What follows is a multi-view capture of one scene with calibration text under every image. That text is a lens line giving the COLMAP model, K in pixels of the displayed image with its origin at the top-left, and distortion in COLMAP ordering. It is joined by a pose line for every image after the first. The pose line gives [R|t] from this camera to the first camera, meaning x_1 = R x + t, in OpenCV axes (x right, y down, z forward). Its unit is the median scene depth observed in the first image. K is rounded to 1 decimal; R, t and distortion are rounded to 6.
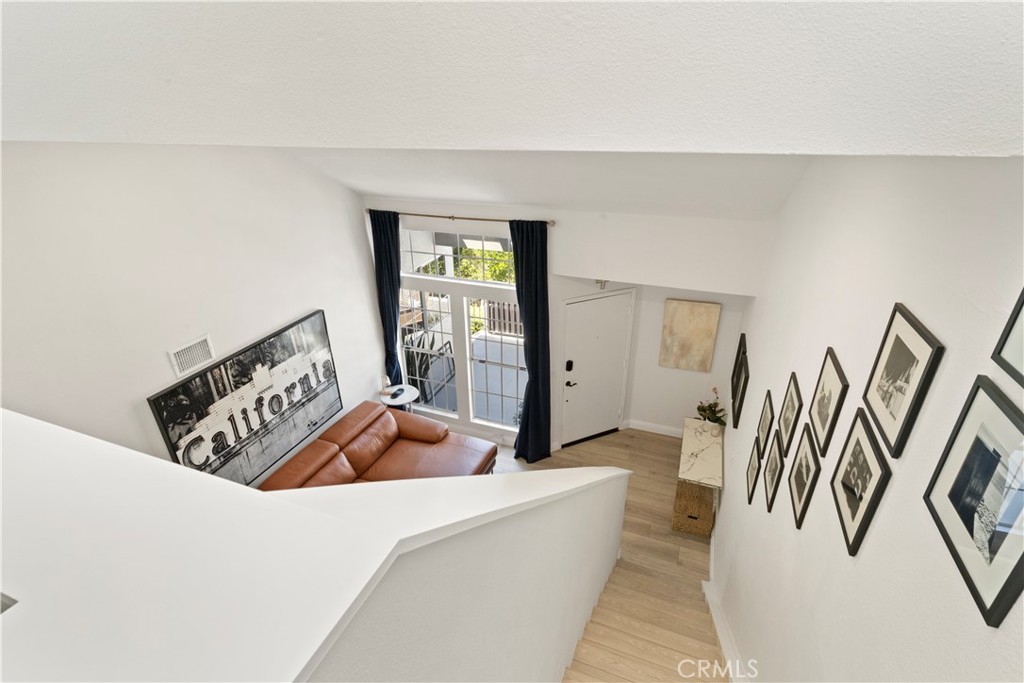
lens RADIAL K [[487.9, 0, 510.2], [0, 487.9, 343.8], [0, 0, 1]] dist [0.001045, -0.003949]
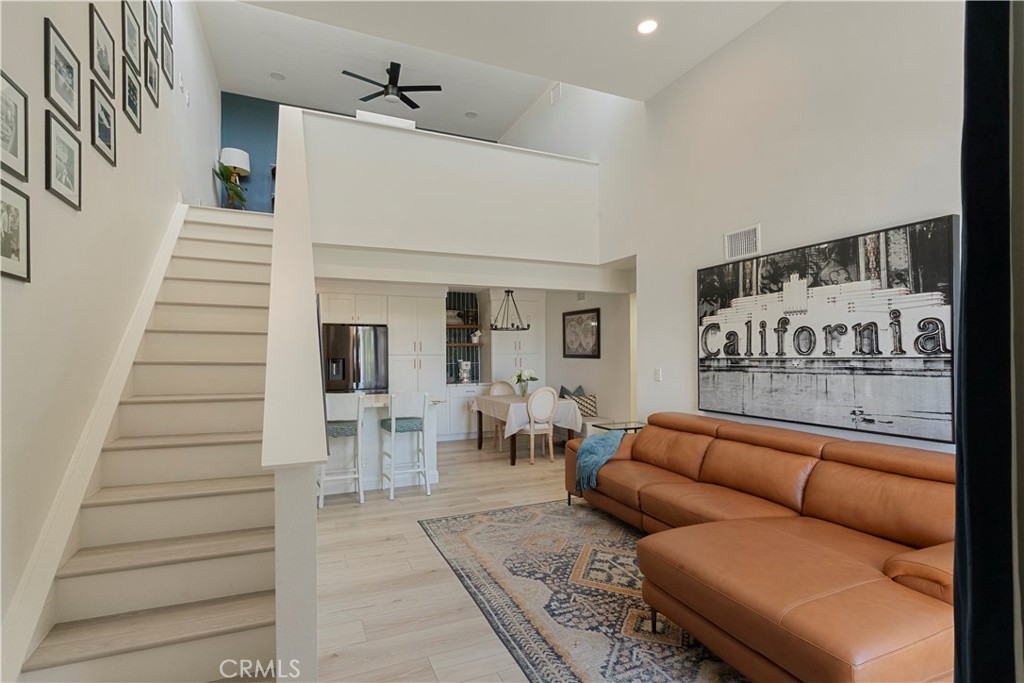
lens RADIAL K [[487.9, 0, 516.8], [0, 487.9, 360.0], [0, 0, 1]] dist [0.001045, -0.003949]
pose [[-0.706129, 0.025270, -0.707632, 0.337447], [-0.296004, 0.897317, 0.327419, 0.040502], [0.643244, 0.440662, -0.626142, 1.219128]]
